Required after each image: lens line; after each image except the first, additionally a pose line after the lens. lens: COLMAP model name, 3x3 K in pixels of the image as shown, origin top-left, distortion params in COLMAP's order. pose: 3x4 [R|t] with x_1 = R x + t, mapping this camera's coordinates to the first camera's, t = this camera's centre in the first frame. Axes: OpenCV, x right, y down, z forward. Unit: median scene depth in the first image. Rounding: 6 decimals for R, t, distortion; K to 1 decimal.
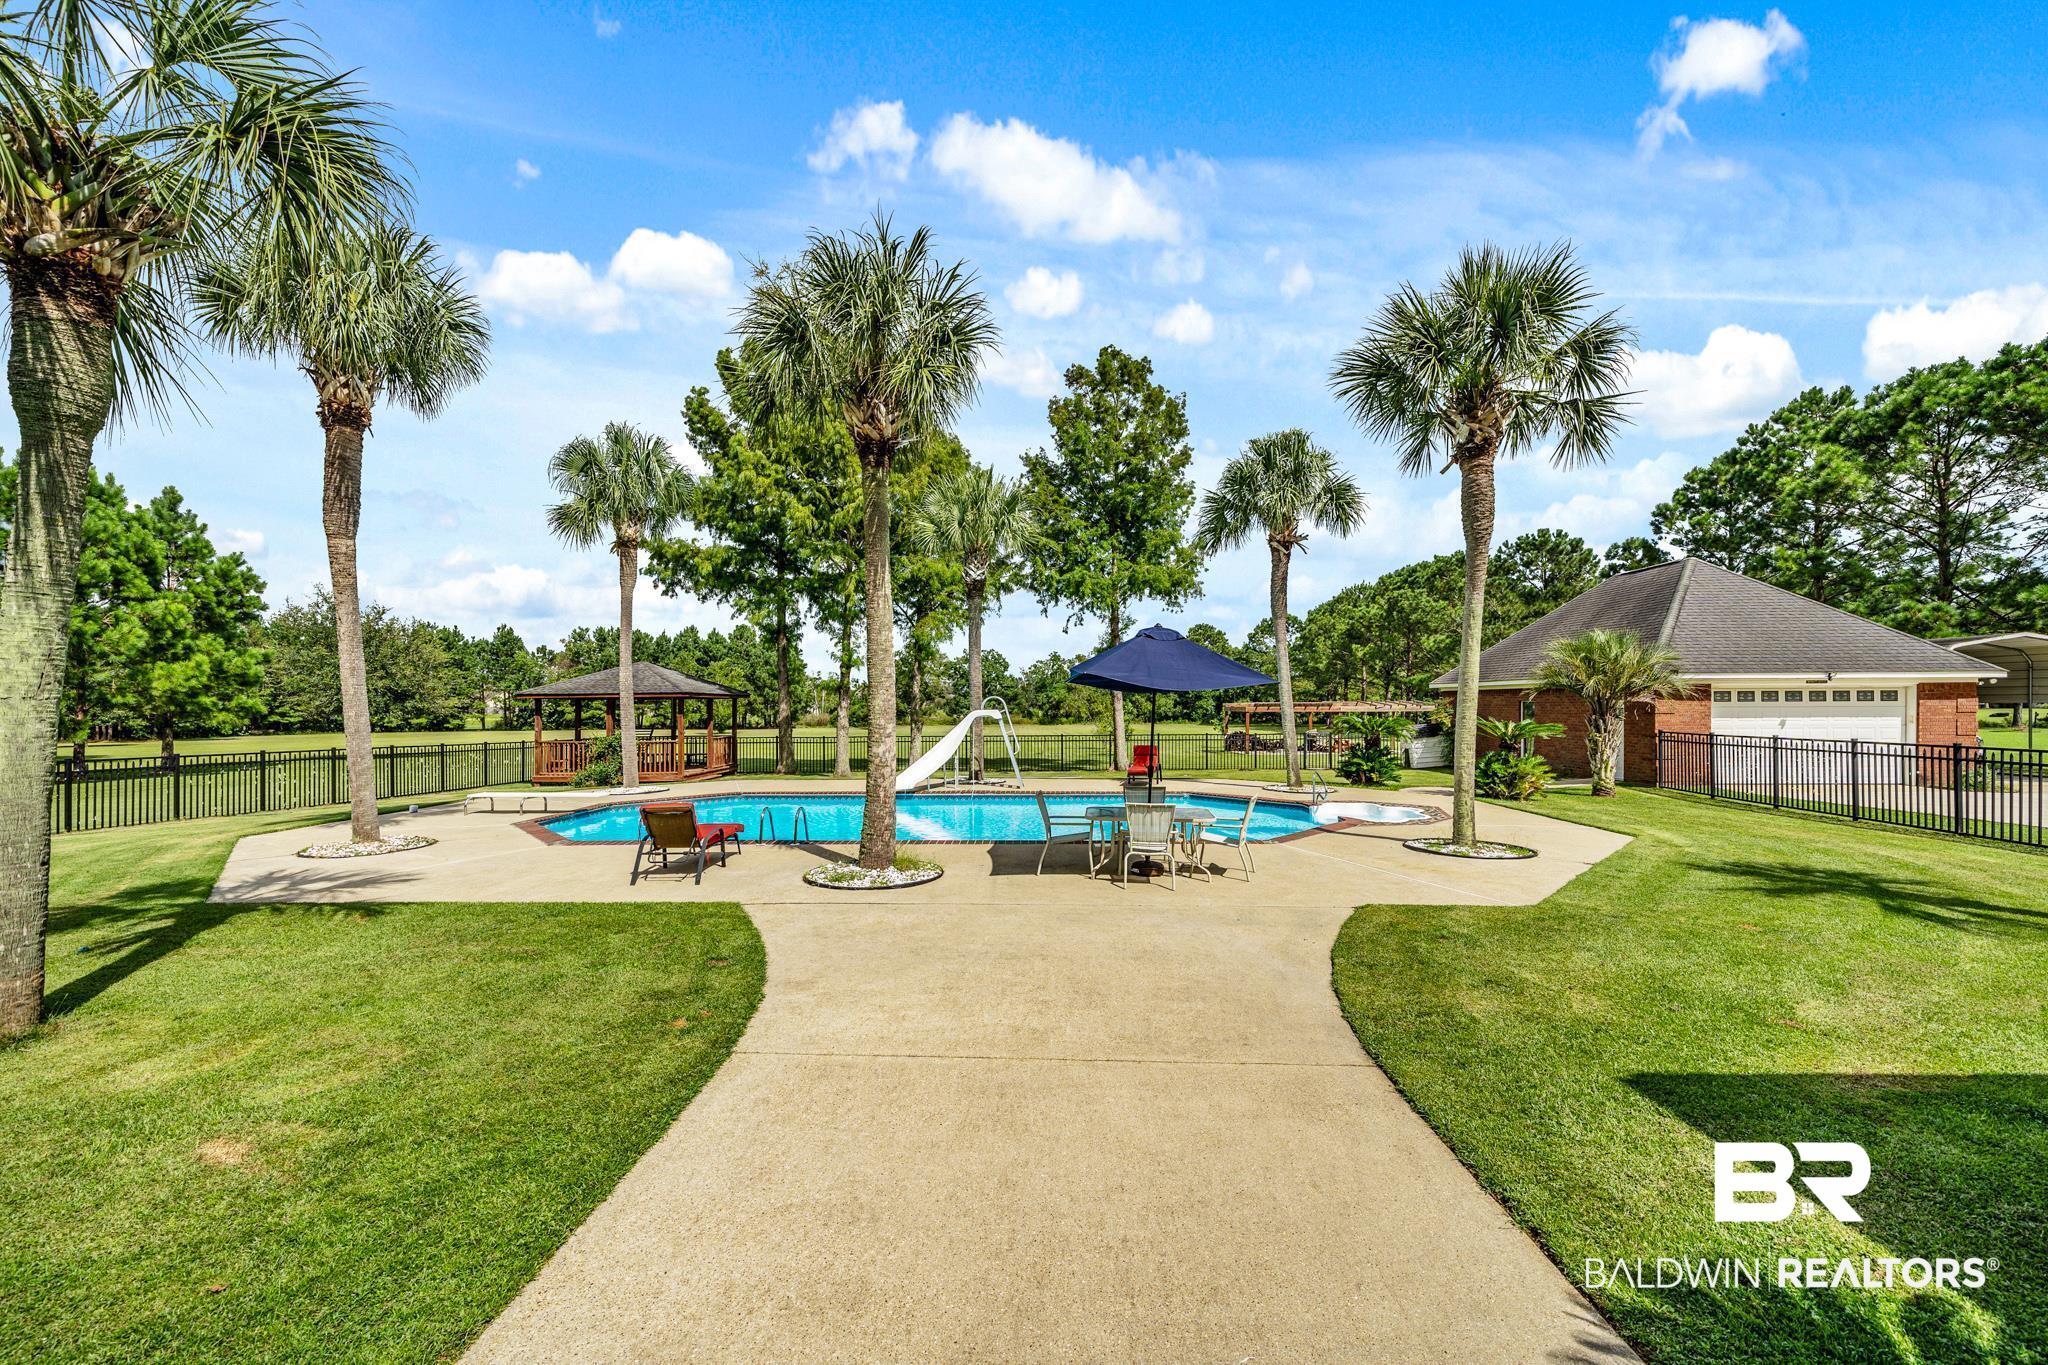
lens RADIAL K [[775.6, 0, 1057.9], [0, 775.6, 701.3], [0, 0, 1]] dist [0.000506, 0.000015]
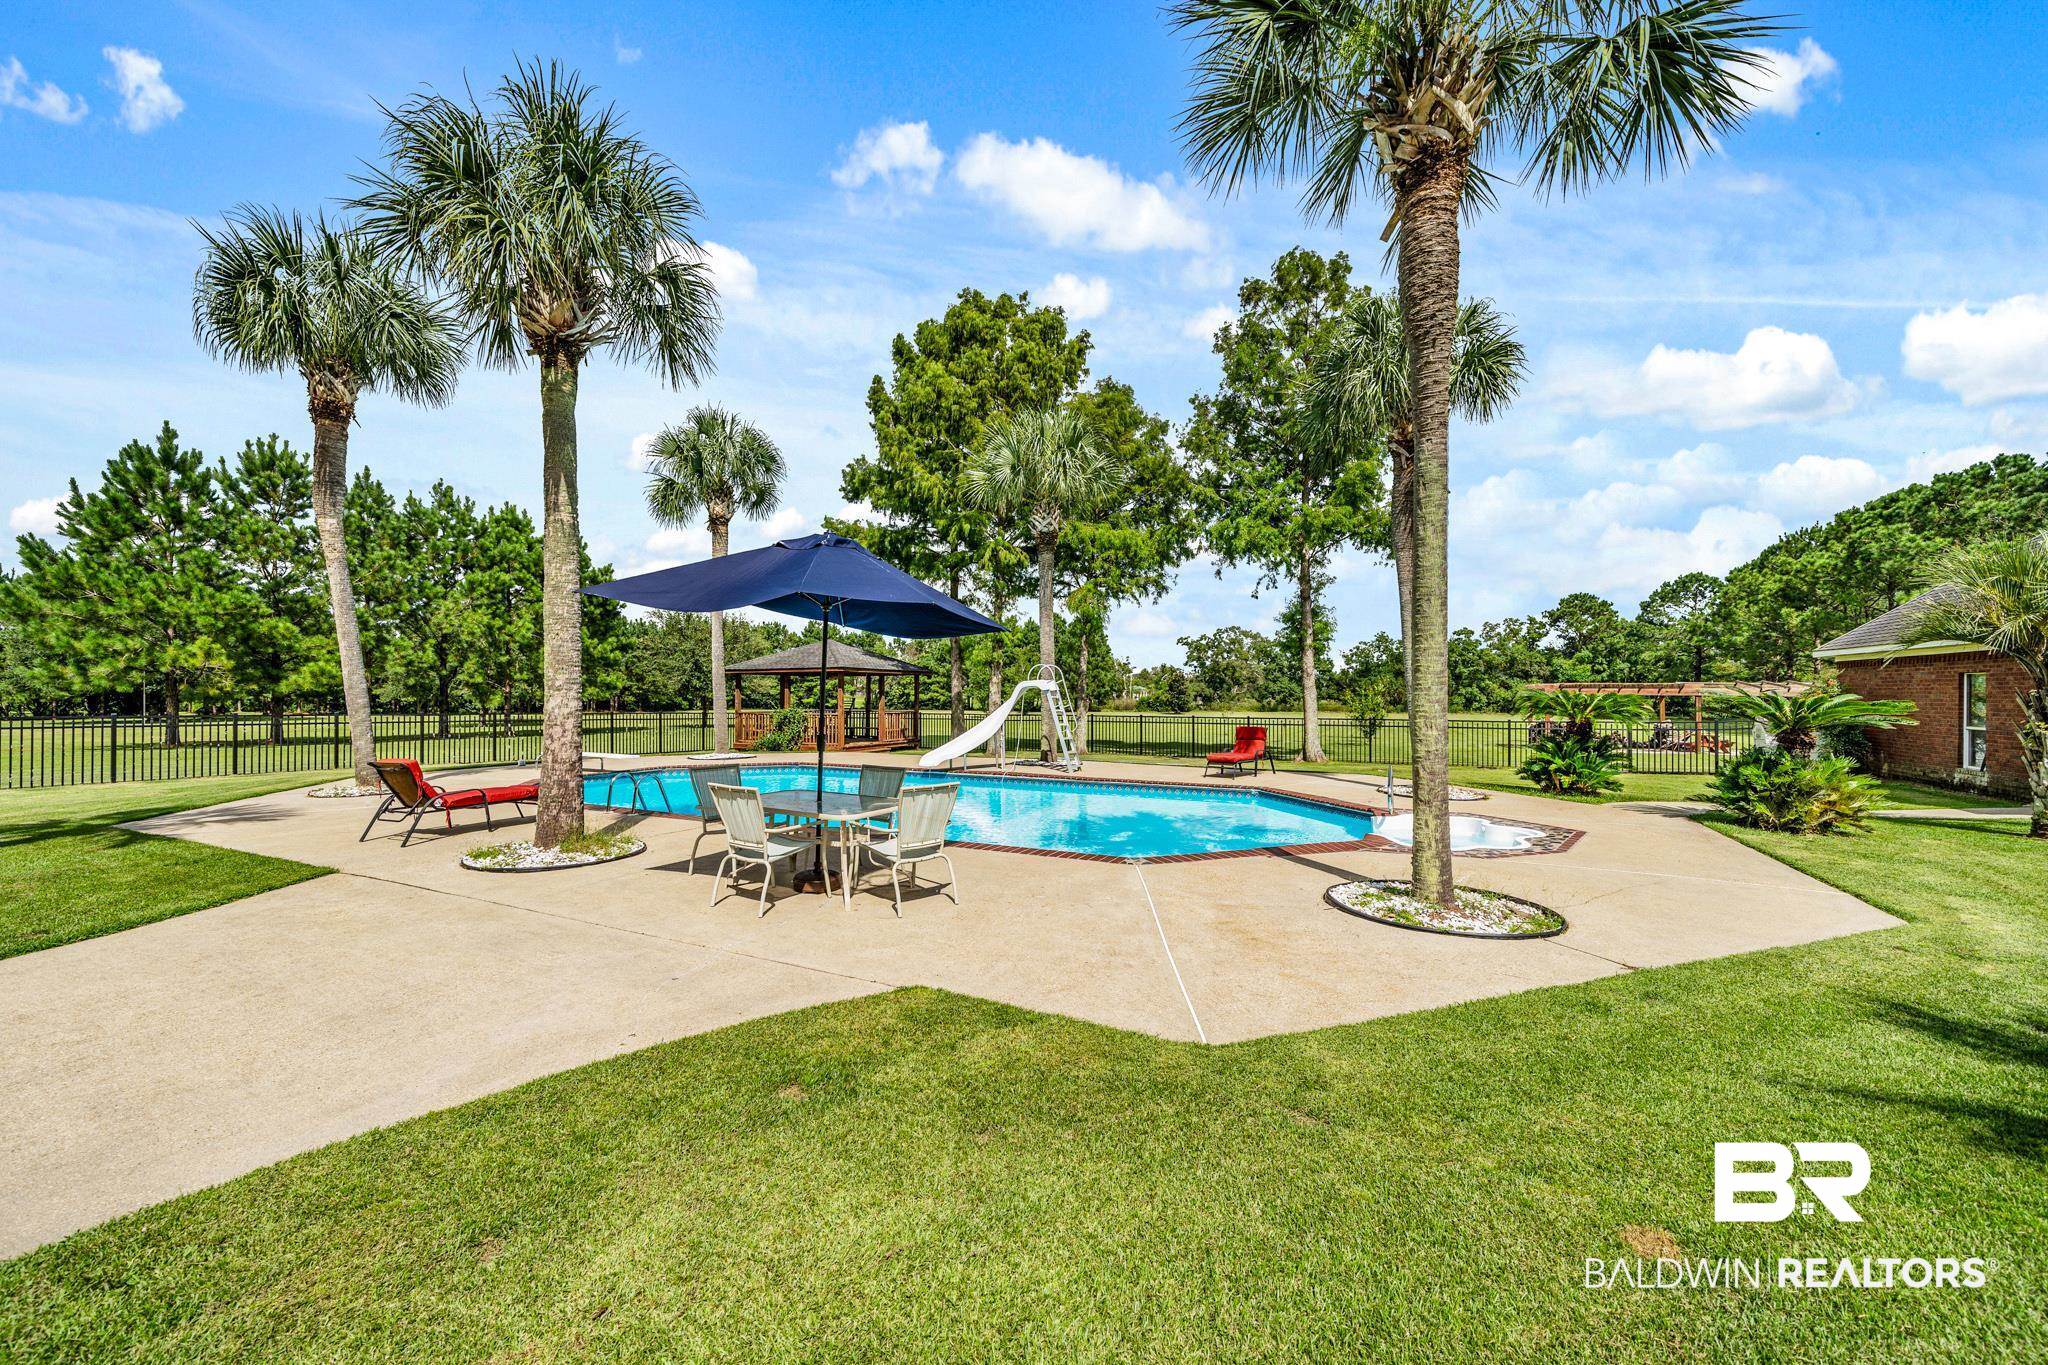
lens RADIAL K [[775.6, 0, 1057.9], [0, 775.6, 701.3], [0, 0, 1]] dist [0.000506, 0.000015]
pose [[0.910801, 0.010312, -0.412716, 0.171947], [-0.003132, 0.999832, 0.018071, 0.010749], [0.412833, -0.015167, 0.910681, 0.127003]]
